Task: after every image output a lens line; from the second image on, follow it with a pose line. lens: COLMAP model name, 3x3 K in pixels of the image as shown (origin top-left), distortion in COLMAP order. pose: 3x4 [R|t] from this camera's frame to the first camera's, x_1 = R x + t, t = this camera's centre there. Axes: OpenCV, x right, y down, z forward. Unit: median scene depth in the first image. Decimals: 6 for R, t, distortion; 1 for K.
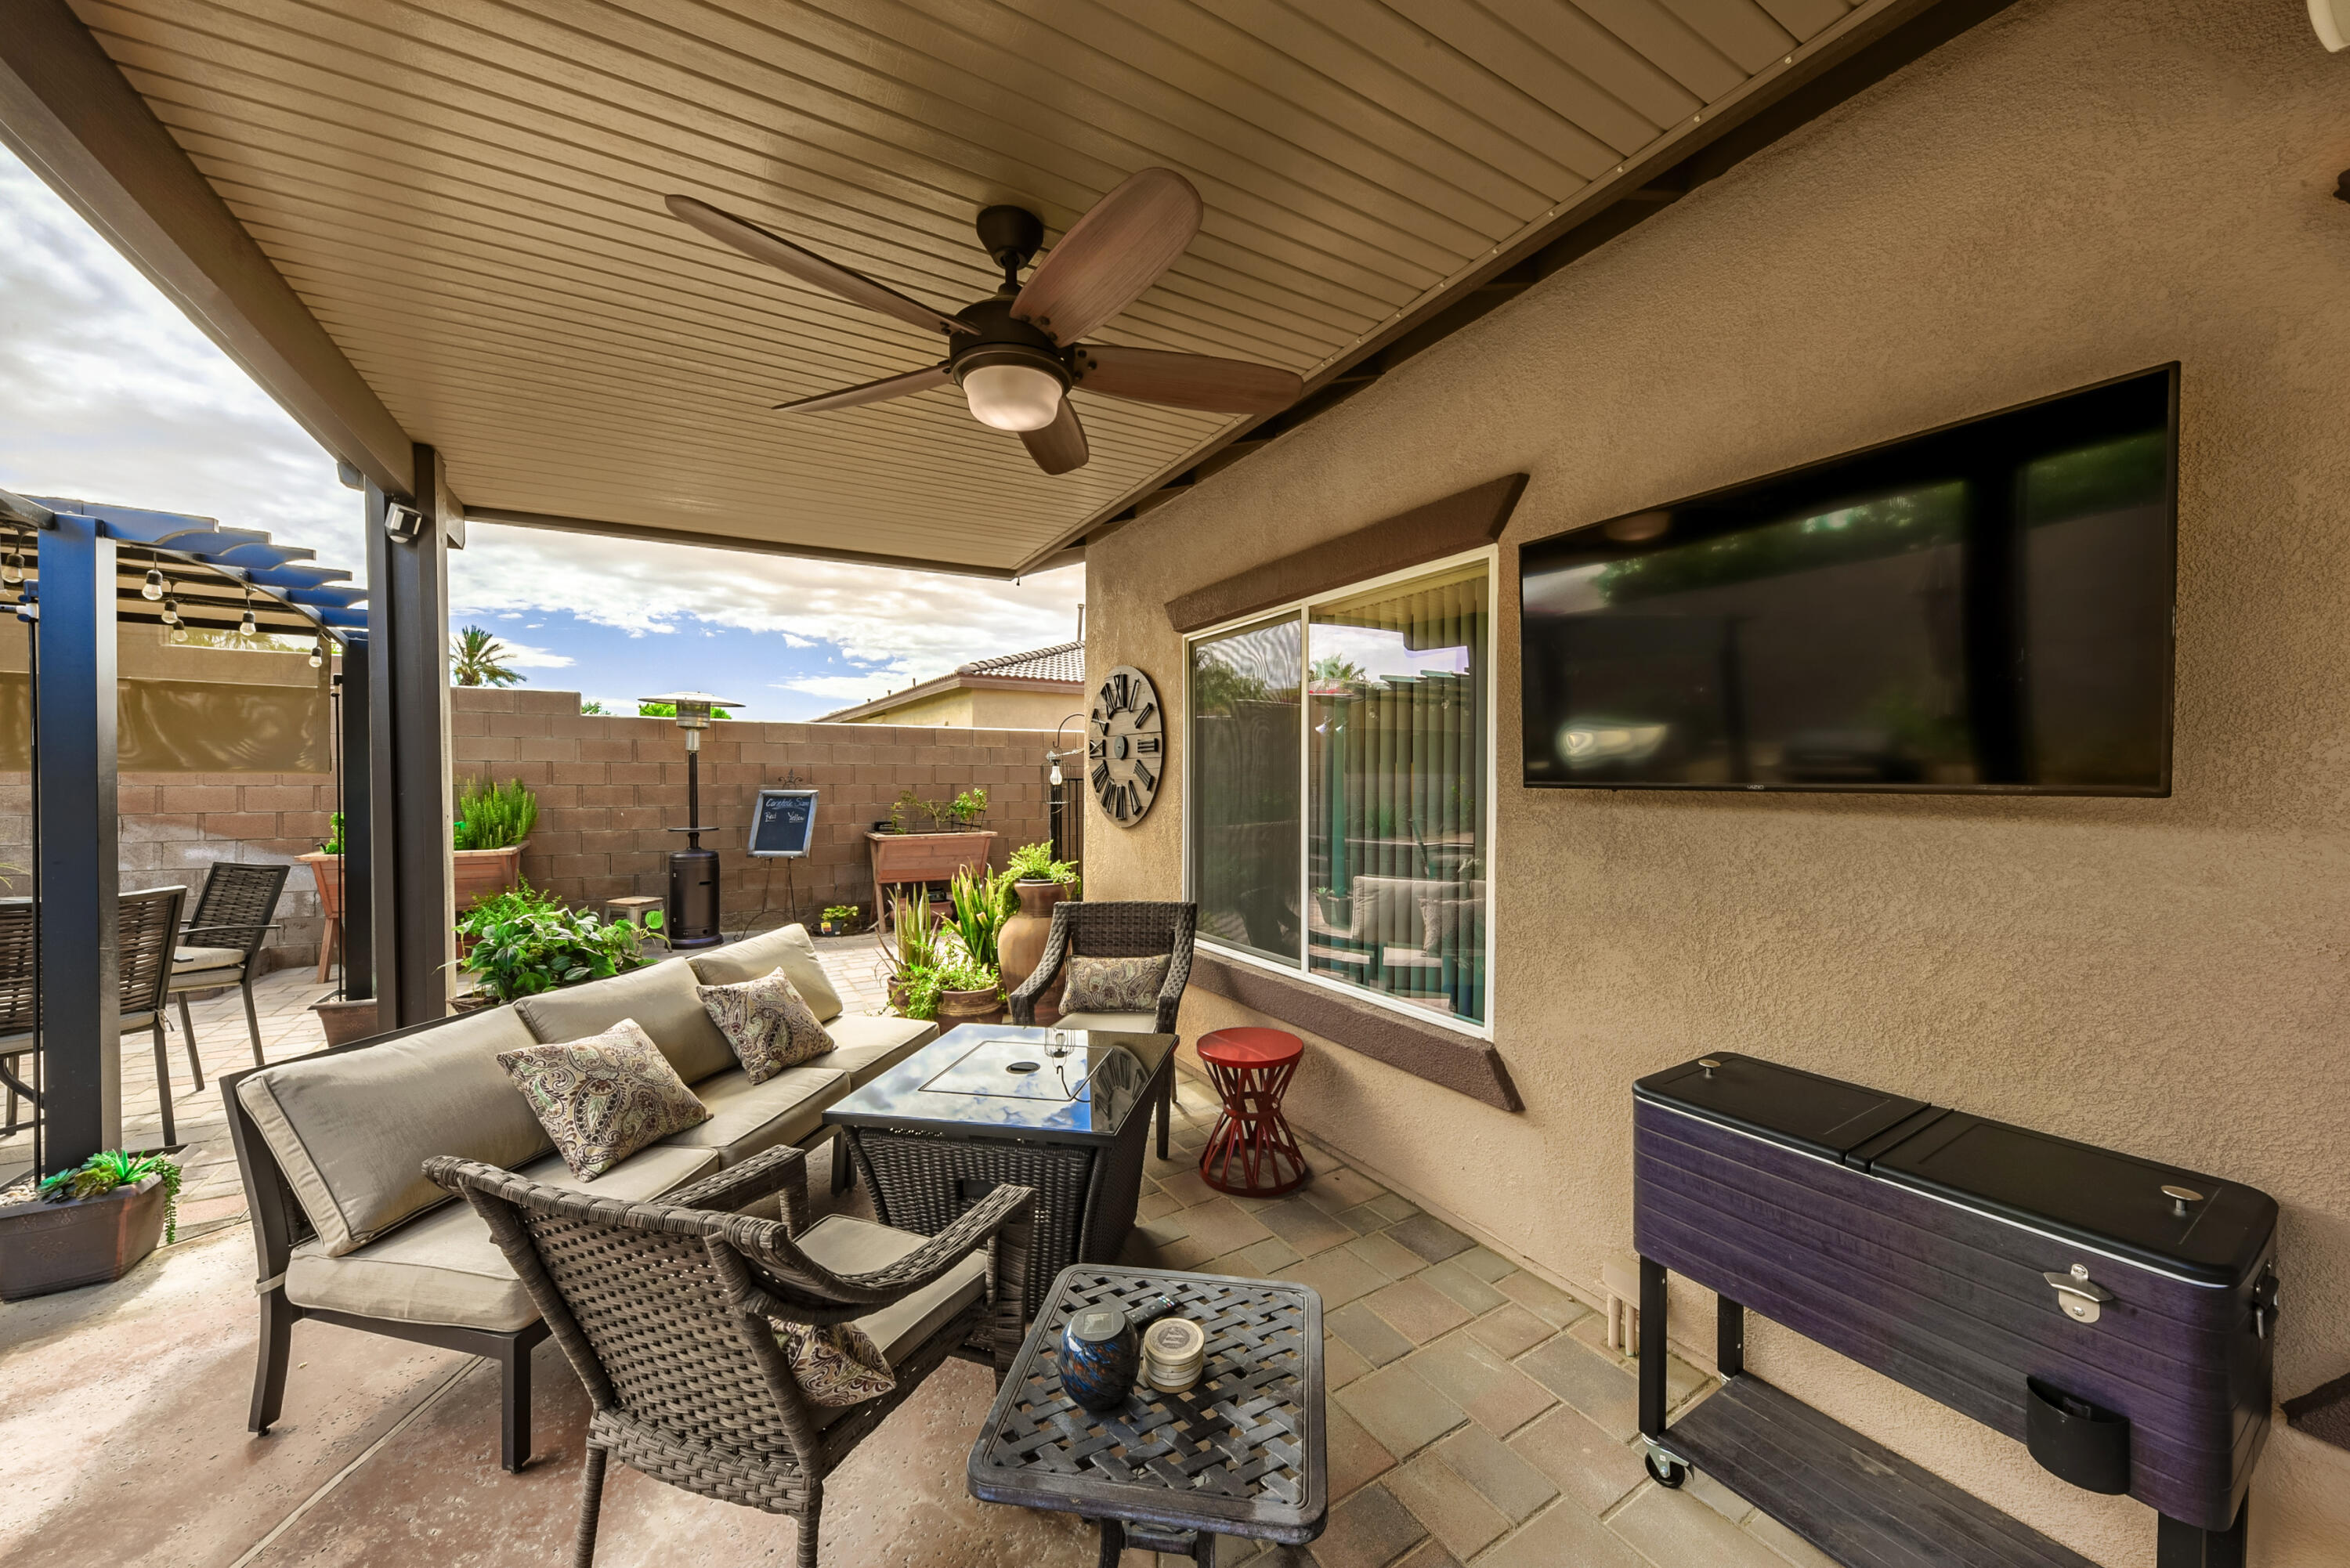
lens RADIAL K [[819.6, 0, 1175.2], [0, 819.6, 793.7], [0, 0, 1]] dist [0.006396, -0.000081]
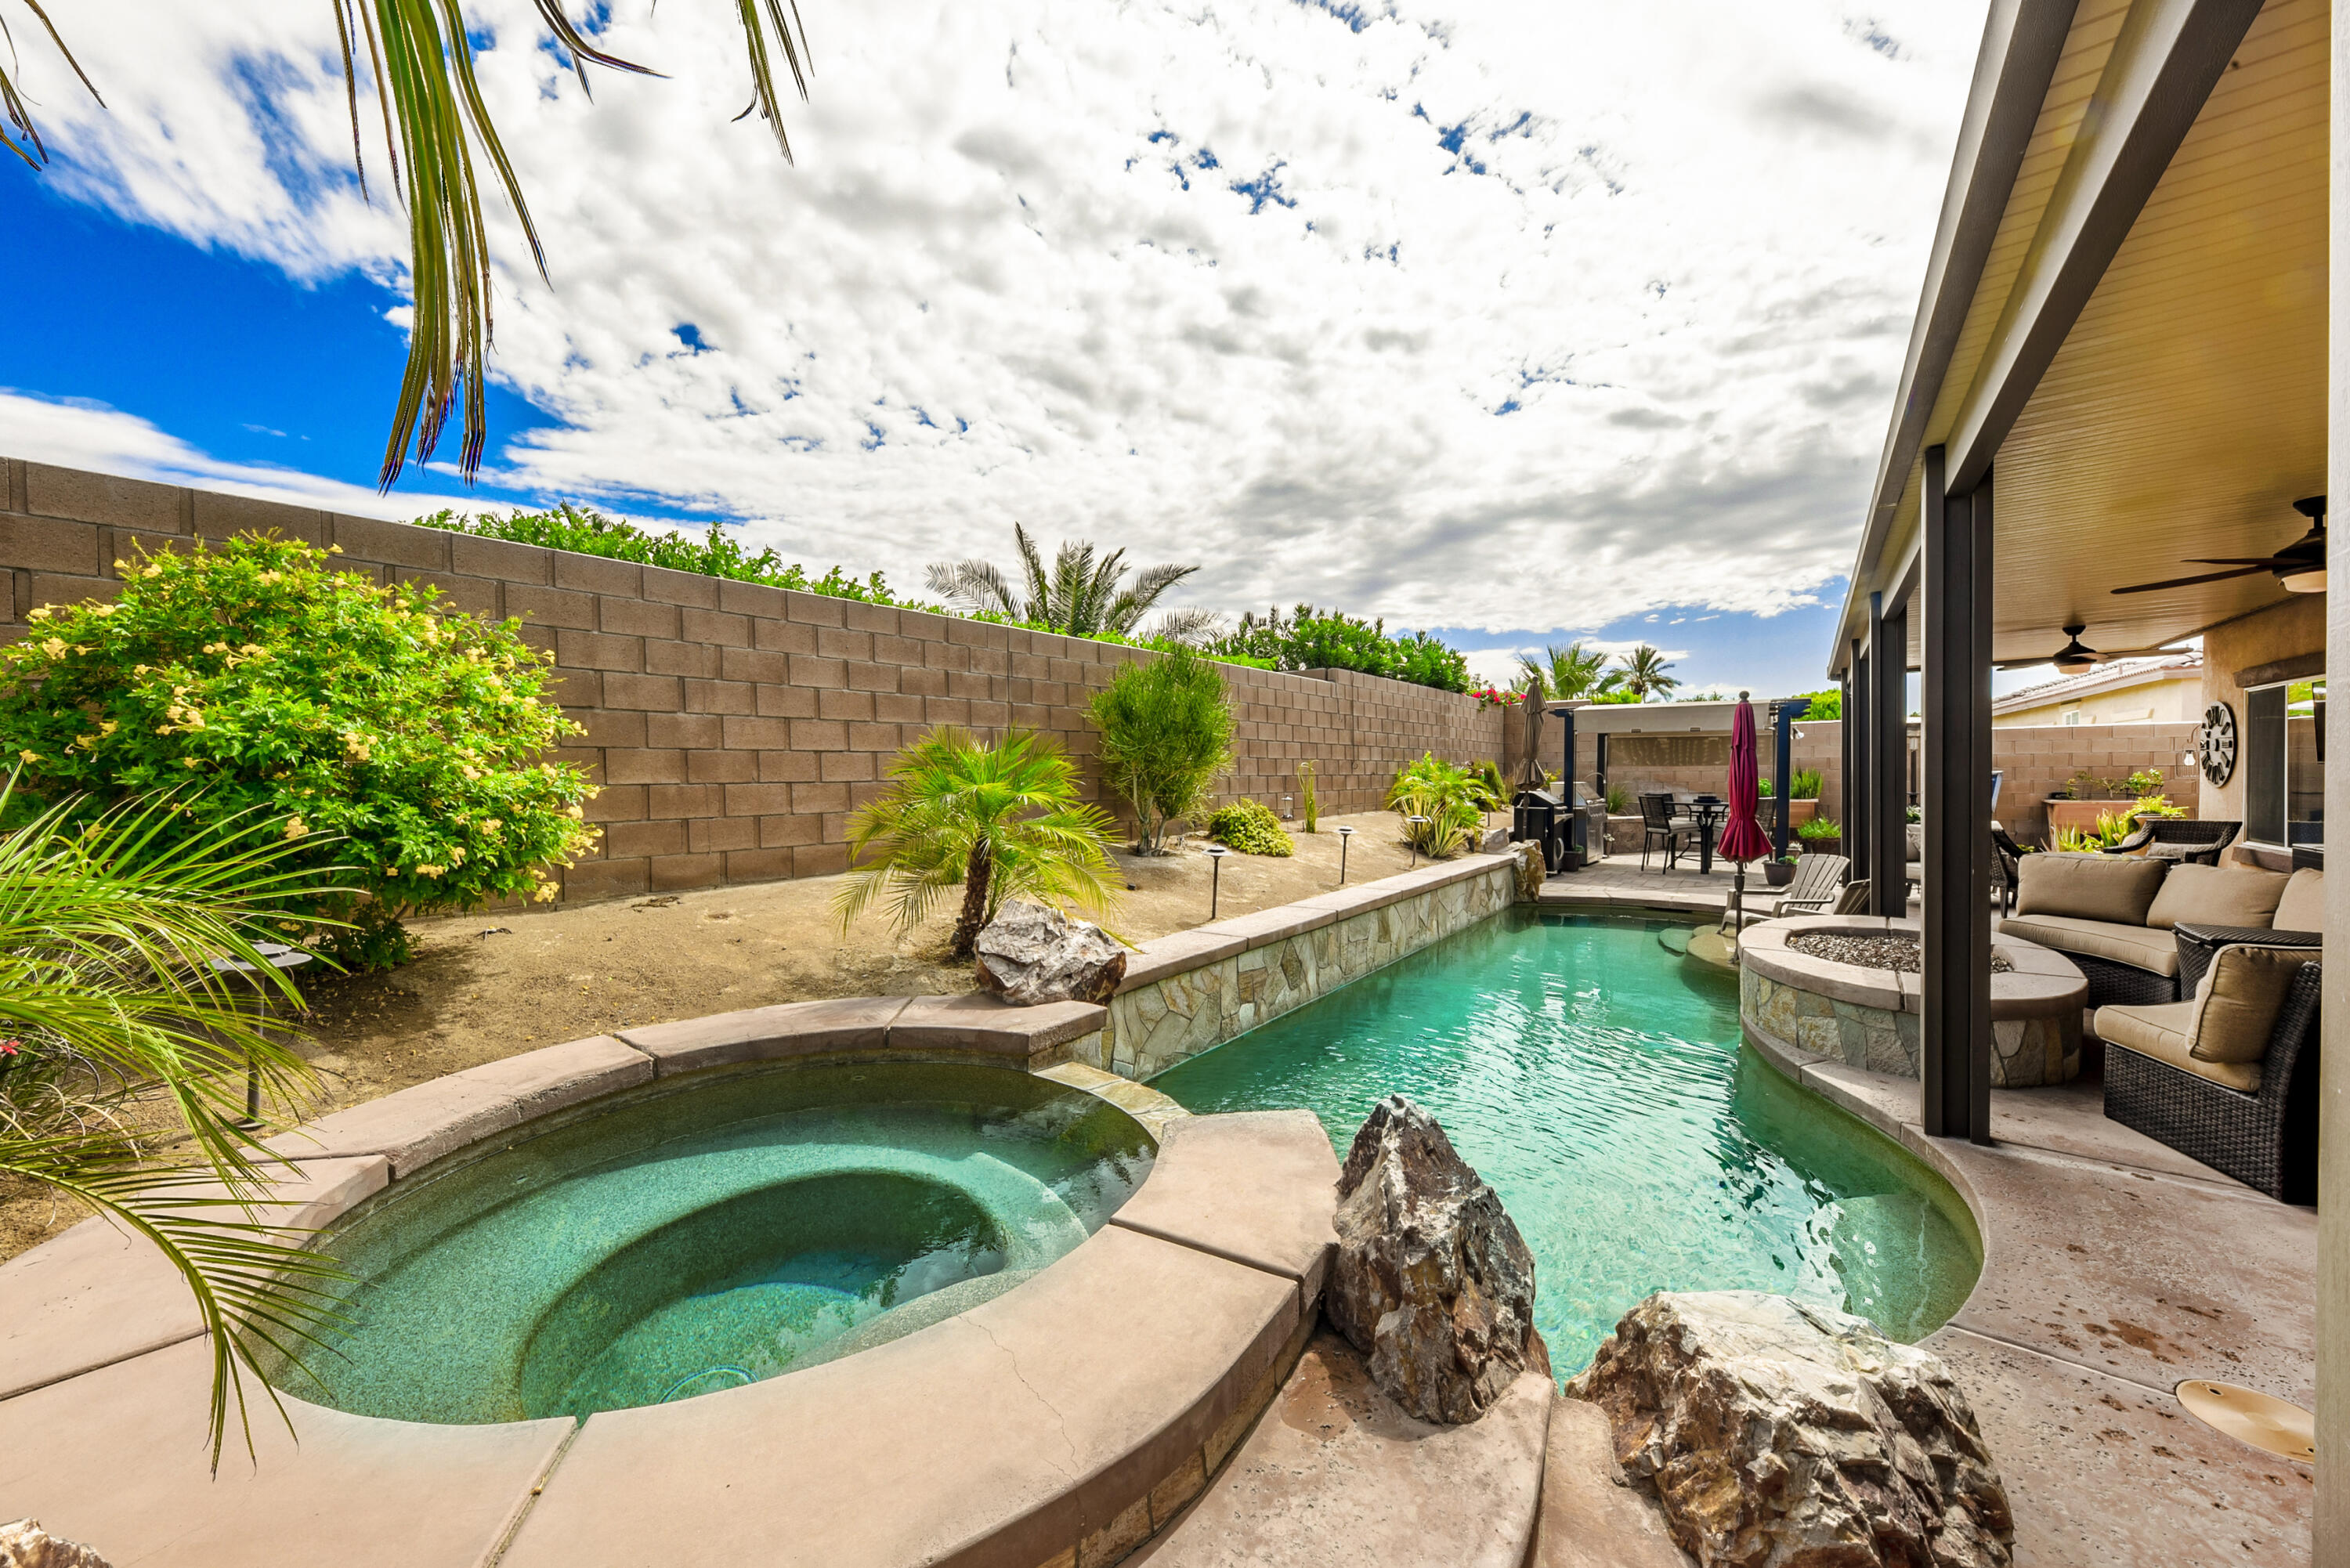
lens RADIAL K [[819.6, 0, 1175.2], [0, 819.6, 793.7], [0, 0, 1]] dist [0.006396, -0.000081]
pose [[0.366454, 0.012056, -0.930358, 0.795076], [0.002181, 0.999902, 0.013816, 0.023437], [0.930434, -0.007092, 0.366392, -1.836828]]
